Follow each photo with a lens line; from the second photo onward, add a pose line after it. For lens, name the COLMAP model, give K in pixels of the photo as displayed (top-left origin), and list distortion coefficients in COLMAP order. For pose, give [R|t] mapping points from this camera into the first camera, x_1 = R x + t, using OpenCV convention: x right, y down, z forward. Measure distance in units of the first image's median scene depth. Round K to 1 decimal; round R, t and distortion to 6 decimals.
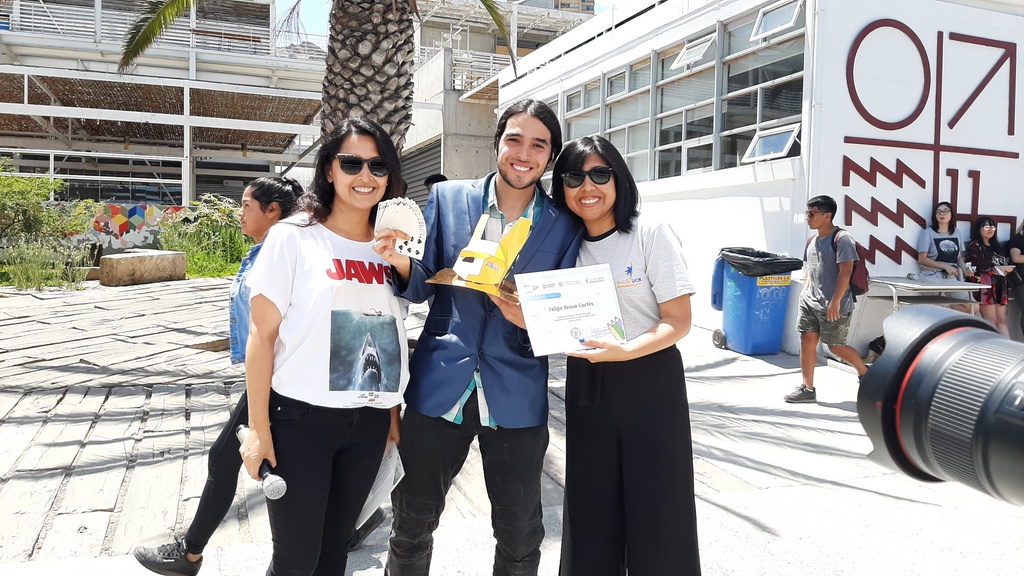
lens RADIAL K [[794.1, 0, 508.2], [0, 794.1, 286.7], [0, 0, 1]] dist [0.072995, -0.139855]
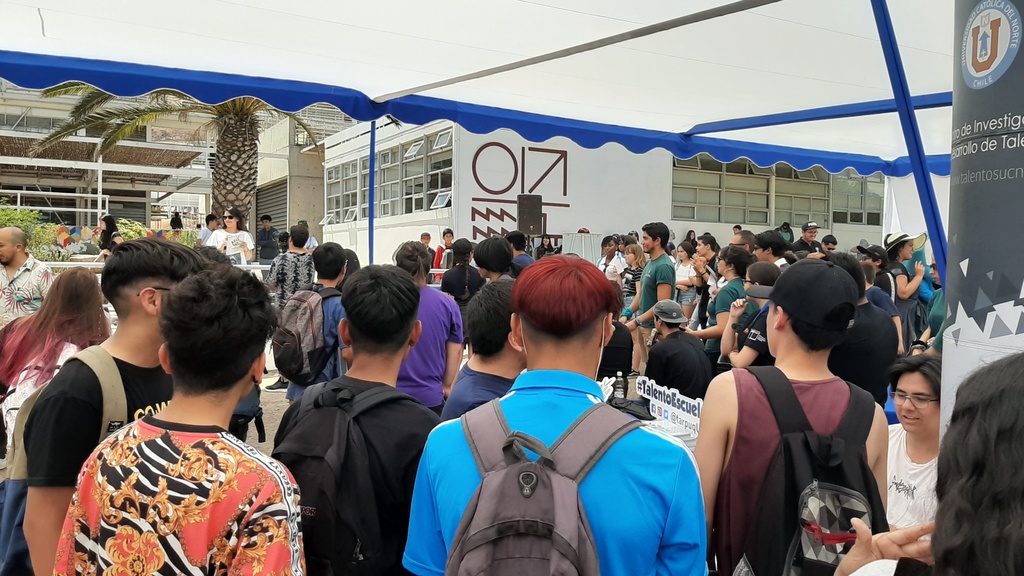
lens RADIAL K [[794.1, 0, 512.7], [0, 794.1, 282.7], [0, 0, 1]] dist [0.072995, -0.139855]
pose [[0.986590, -0.007542, 0.163046, 0.170162], [0.011779, 0.999617, -0.025040, 0.084931], [-0.162795, 0.026625, 0.986301, -1.013261]]
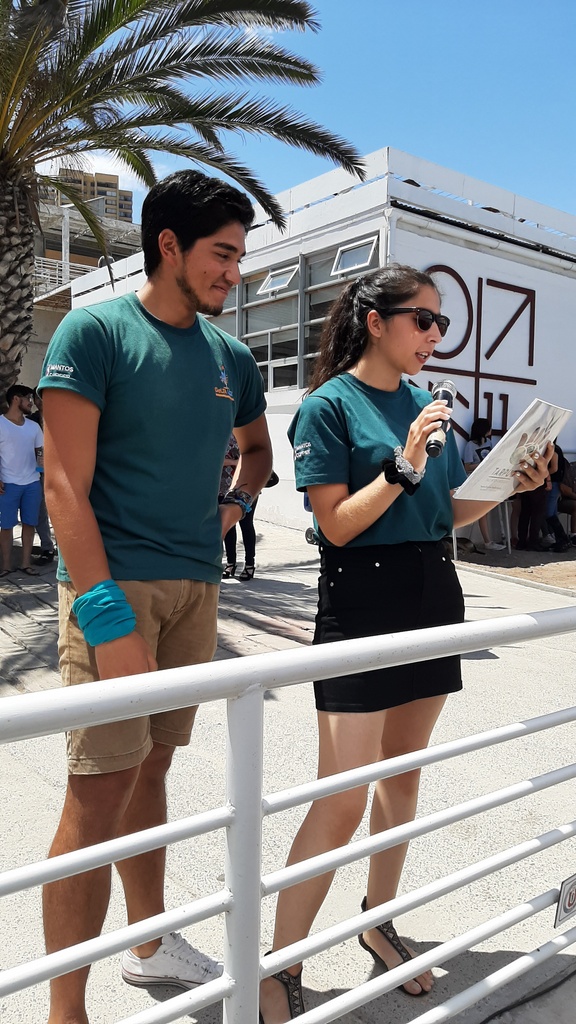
lens RADIAL K [[794.1, 0, 288.8], [0, 794.1, 514.7], [0, 0, 1]] dist [0.072995, -0.139855]
pose [[0.955658, -0.019030, 0.293863, -0.096263], [0.013259, 0.999678, 0.021617, 0.008504], [-0.294180, -0.016762, 0.955603, -0.074493]]
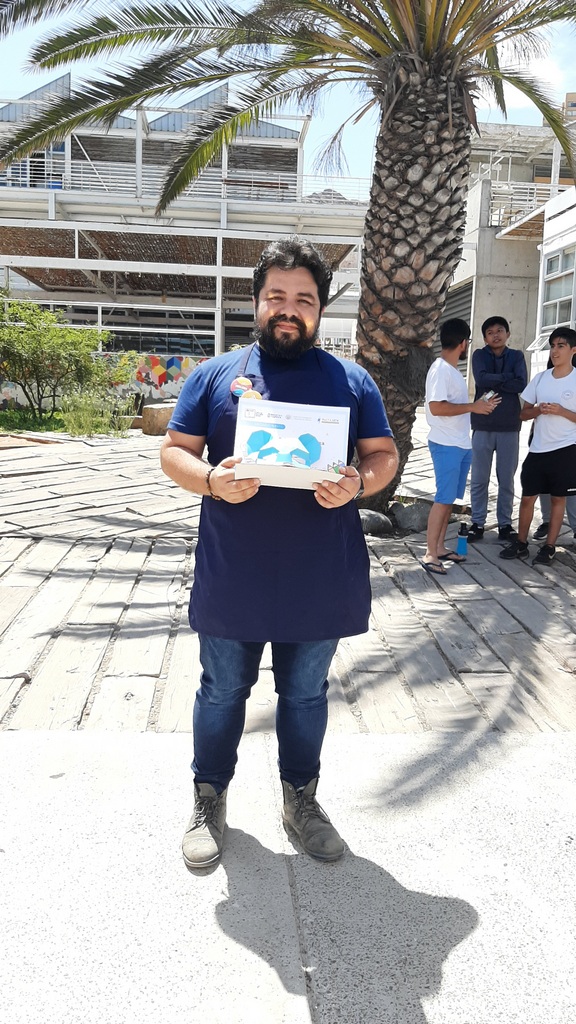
lens RADIAL K [[794.1, 0, 298.5], [0, 794.1, 514.3], [0, 0, 1]] dist [0.072995, -0.139855]
pose [[0.962063, 0.050344, -0.268143, -0.036880], [-0.024952, 0.994945, 0.097276, -0.004245], [0.271684, -0.086895, 0.958455, 0.063286]]
